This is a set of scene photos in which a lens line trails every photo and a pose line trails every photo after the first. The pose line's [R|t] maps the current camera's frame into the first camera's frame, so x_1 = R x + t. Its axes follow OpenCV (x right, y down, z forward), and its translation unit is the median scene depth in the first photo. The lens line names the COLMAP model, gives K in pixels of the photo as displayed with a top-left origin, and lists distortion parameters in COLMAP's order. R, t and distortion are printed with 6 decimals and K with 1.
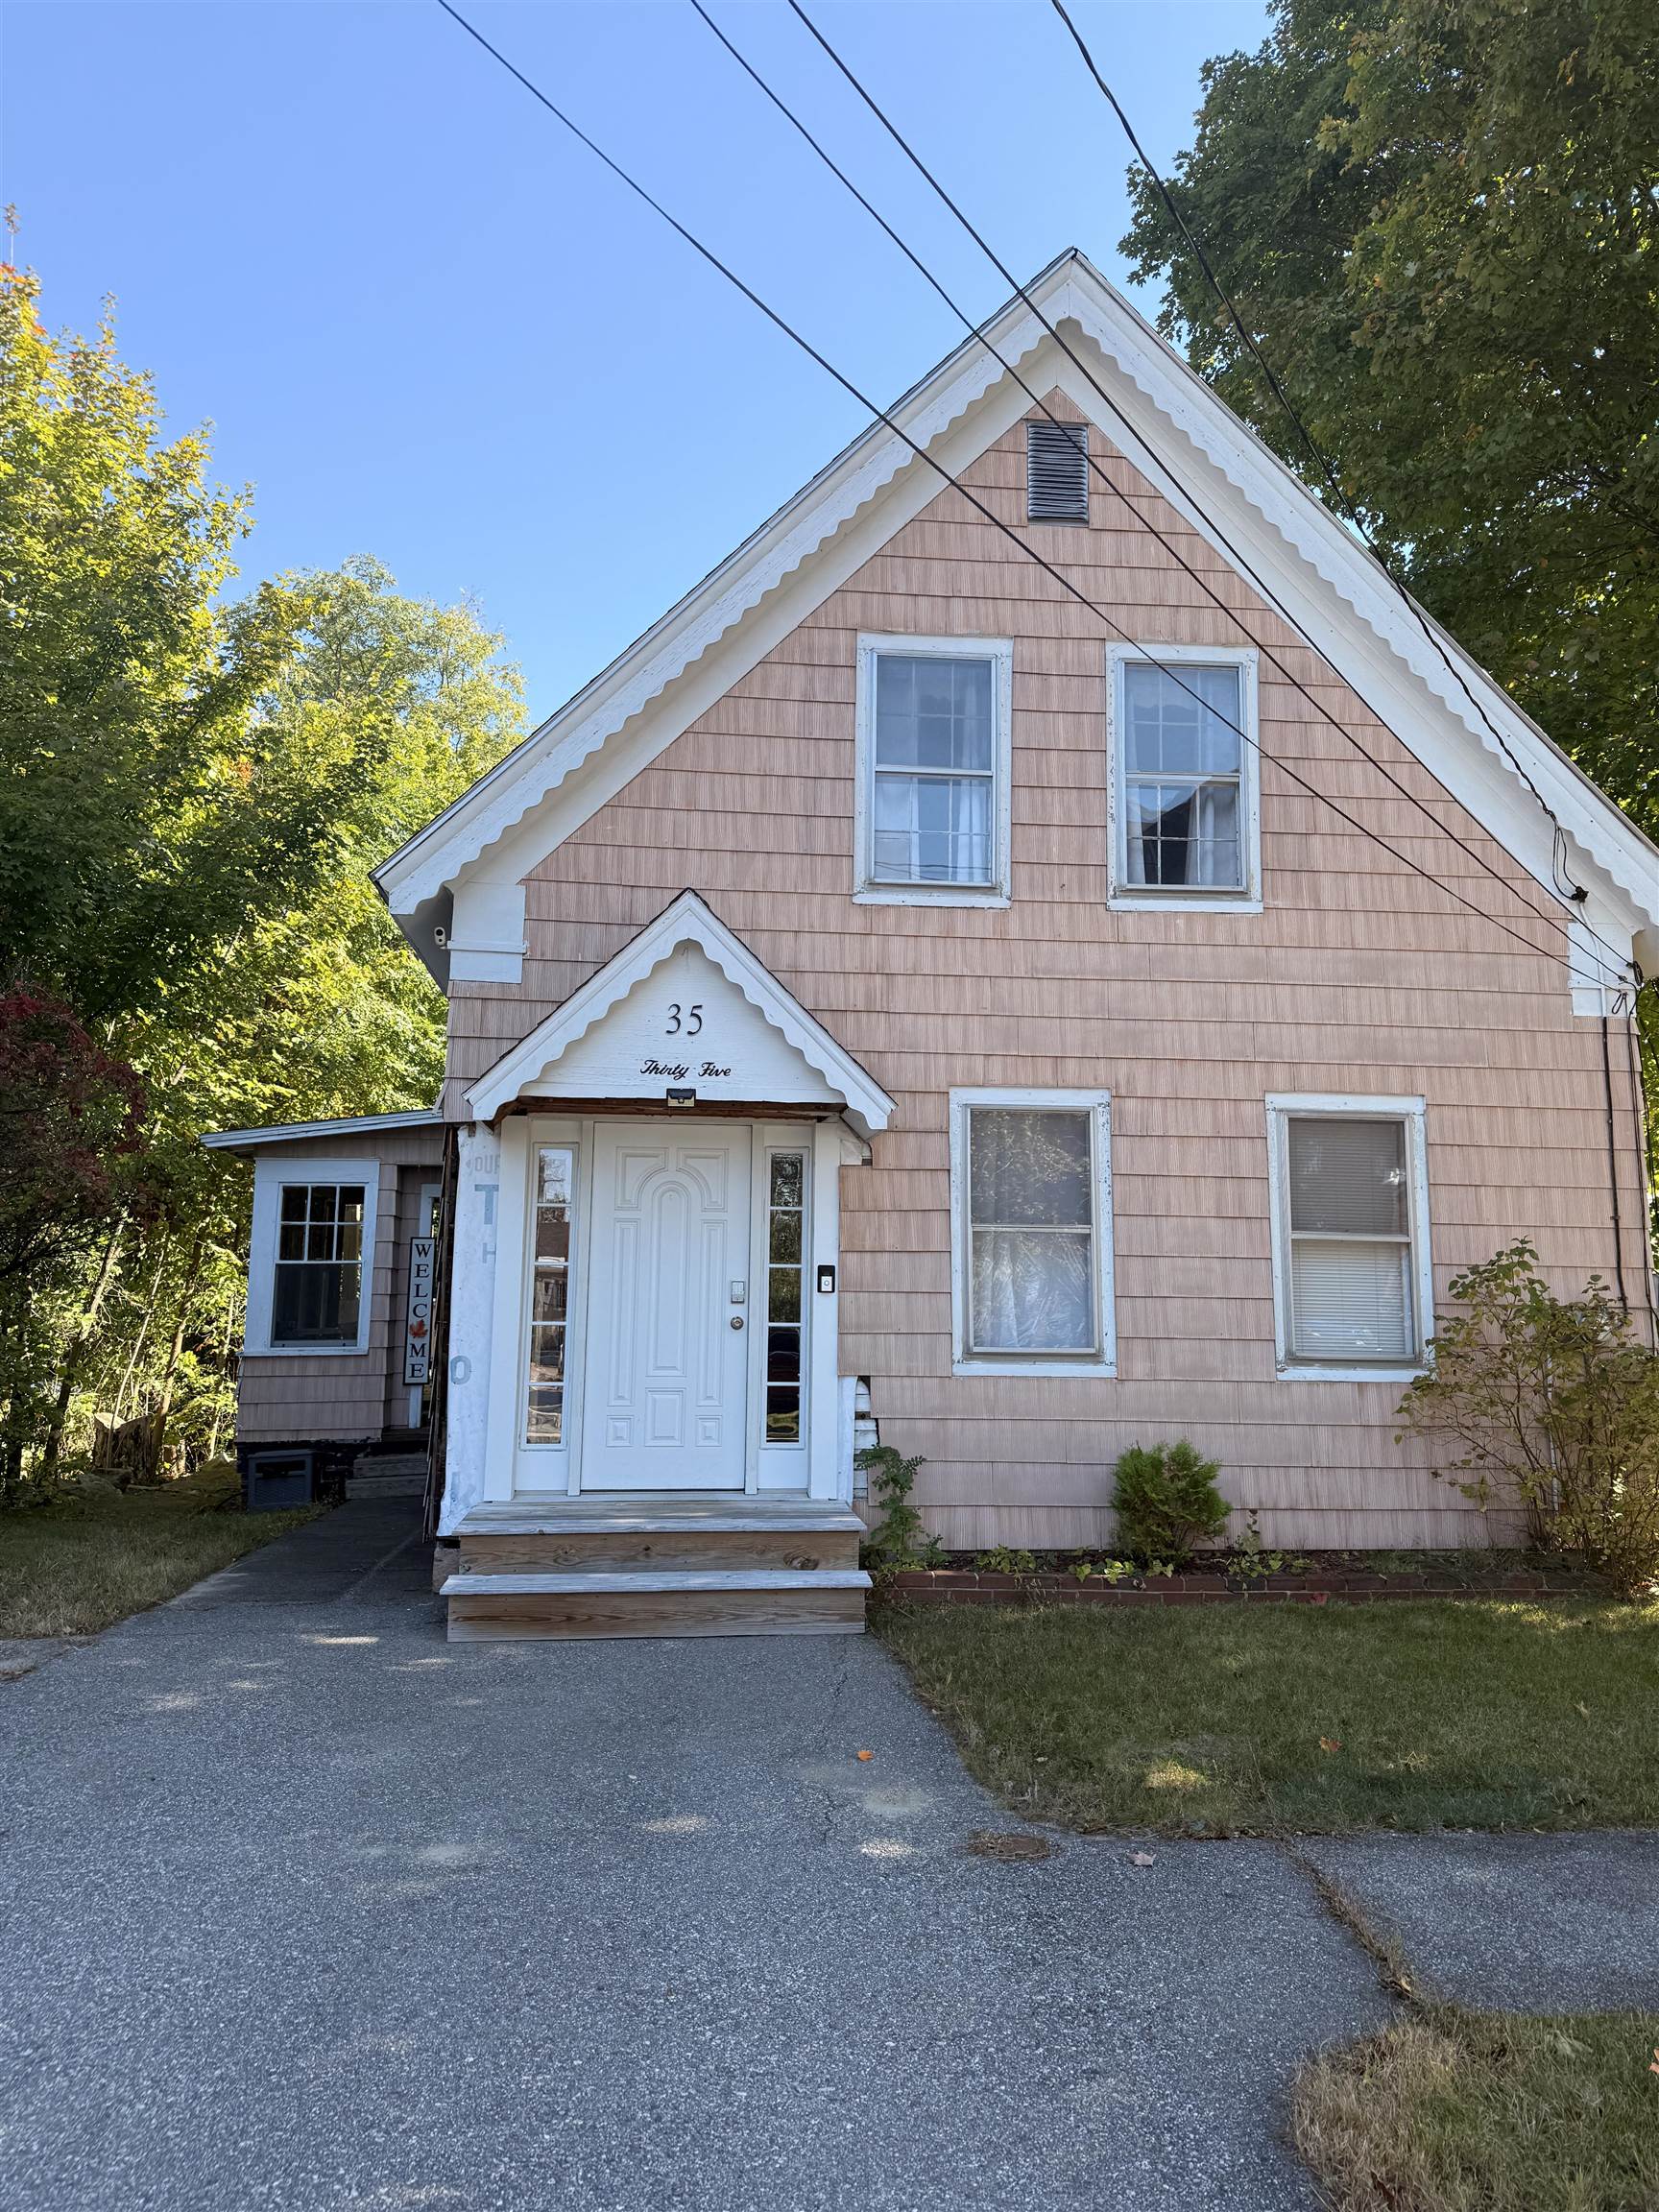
lens RADIAL K [[1541.8, 0, 829.5], [0, 1541.8, 1106.0], [0, 0, 1]] dist [0.133036, -0.179398]
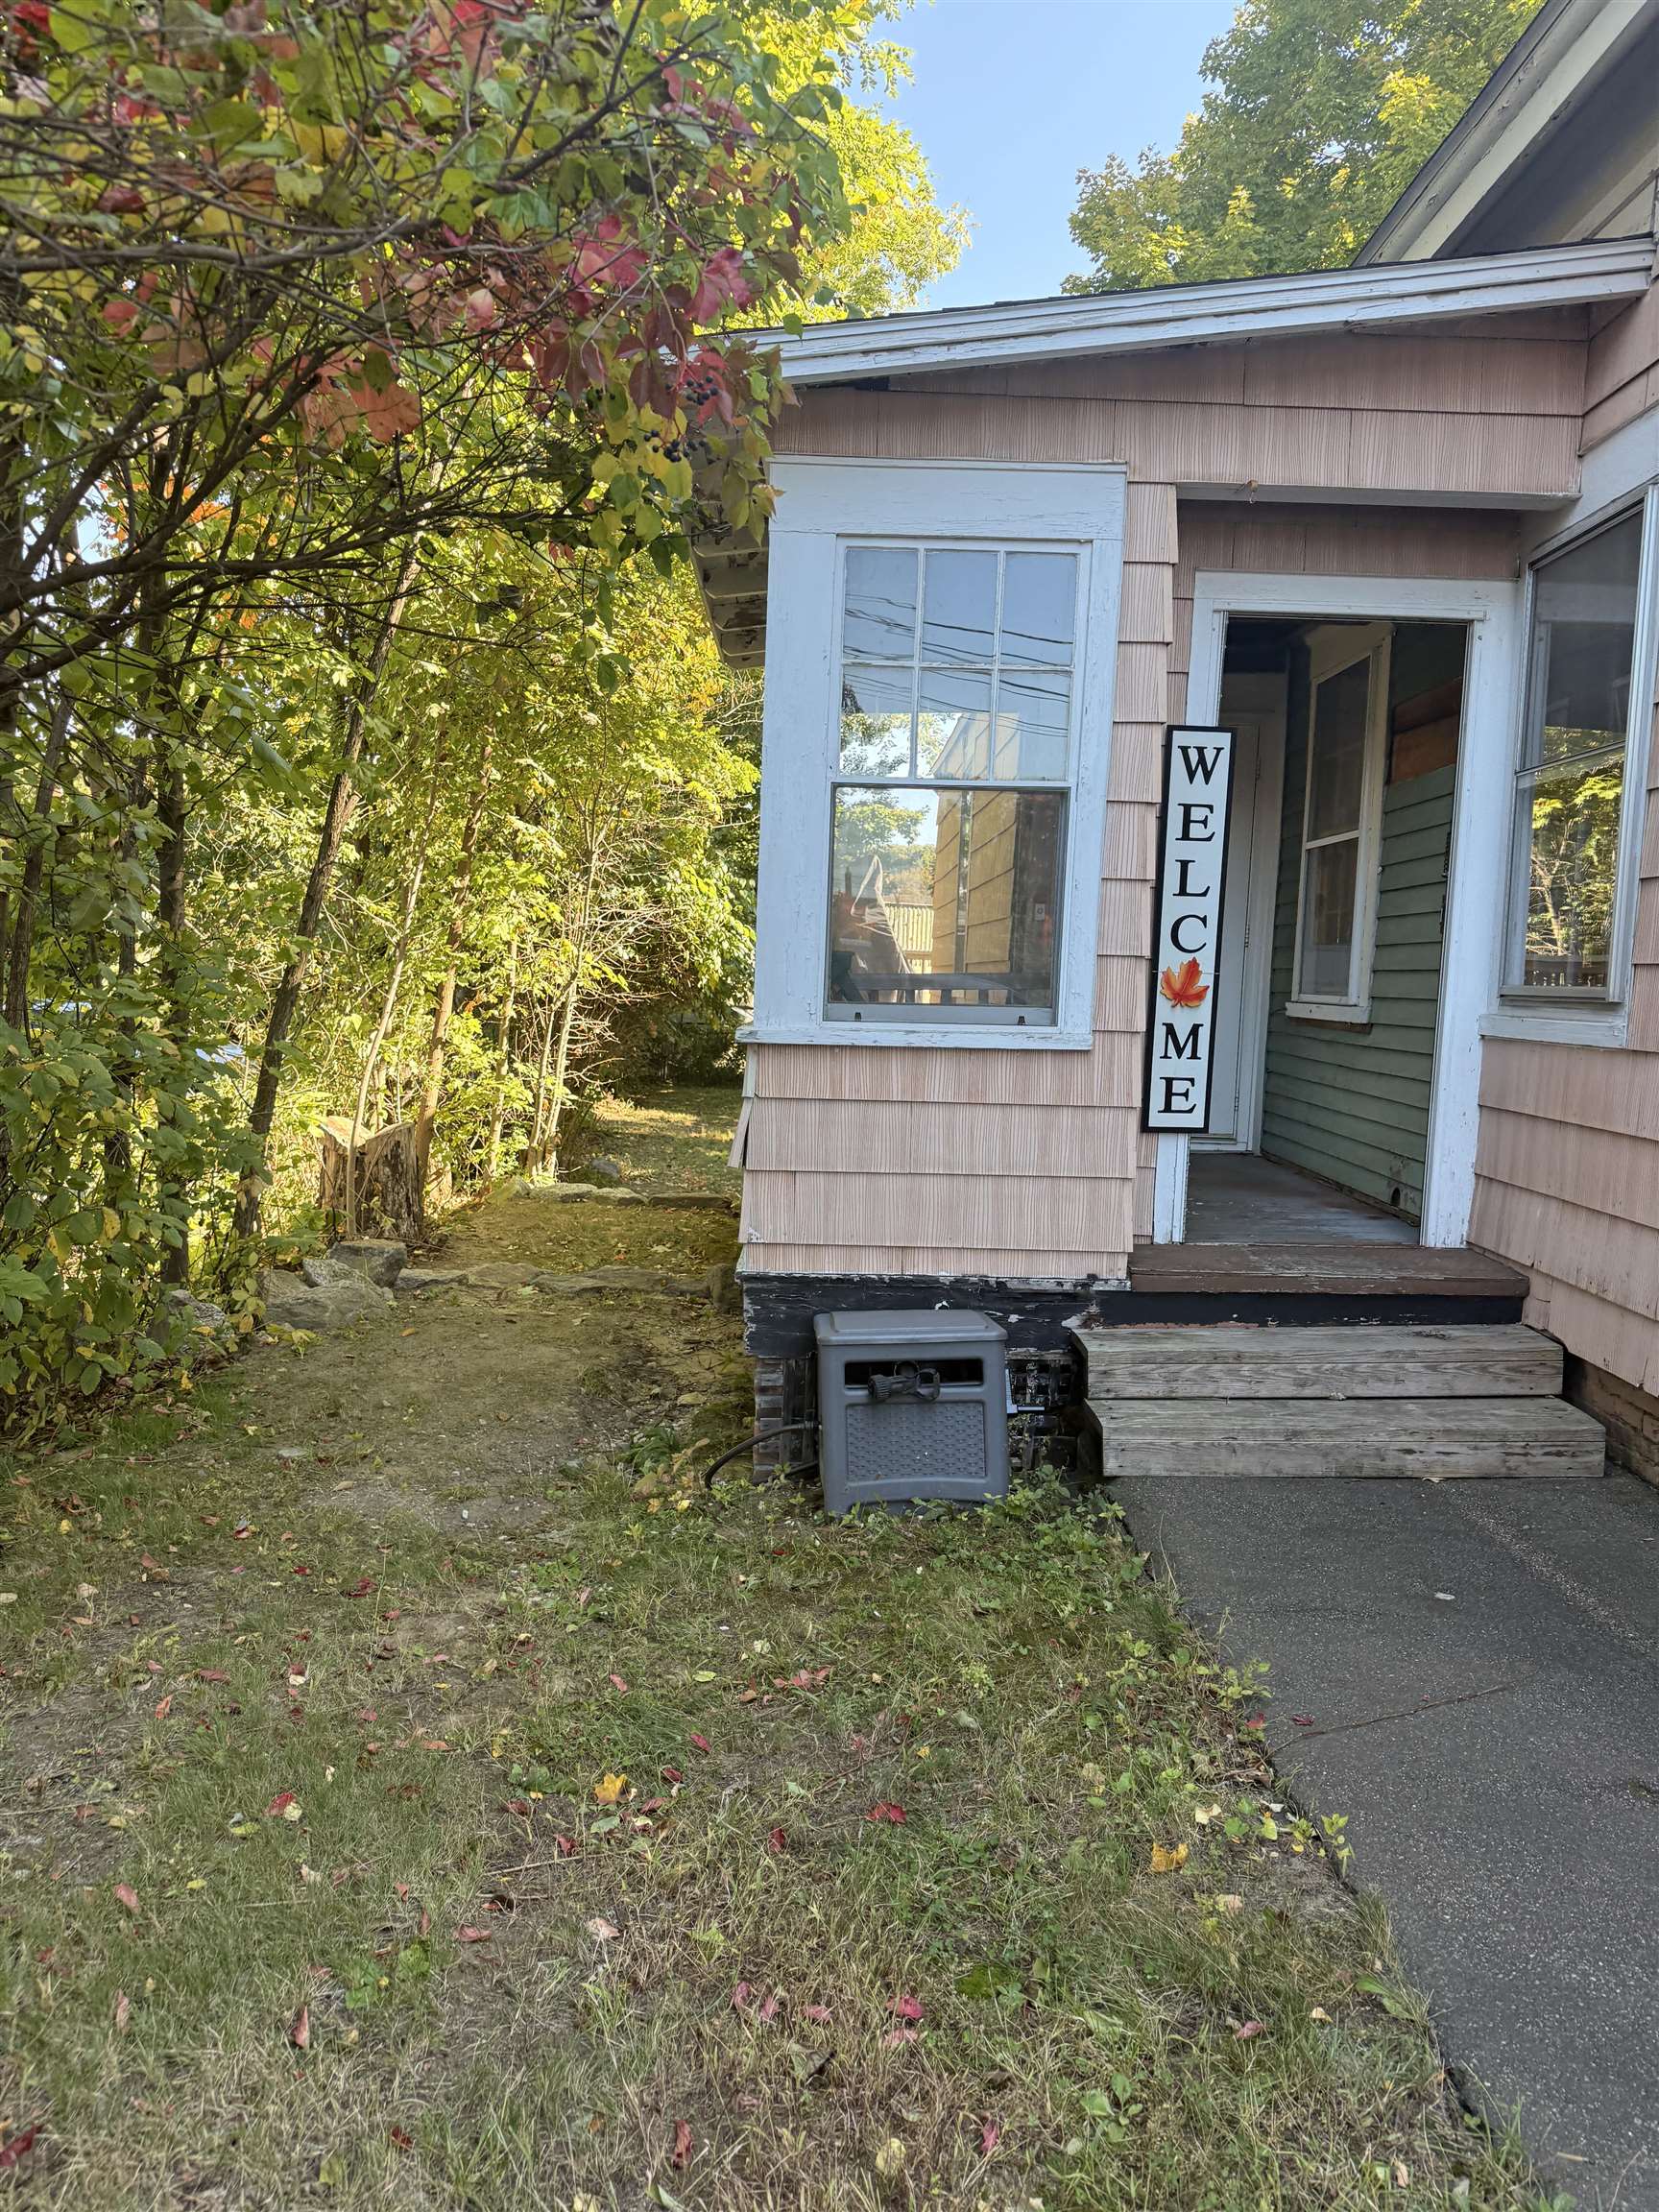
lens RADIAL K [[1541.8, 0, 829.5], [0, 1541.8, 1106.0], [0, 0, 1]] dist [0.133036, -0.179398]
pose [[0.995524, 0.033890, -0.088226, -0.255549], [-0.014726, 0.977718, 0.209407, 0.078438], [0.093356, -0.207171, 0.973840, 0.515290]]
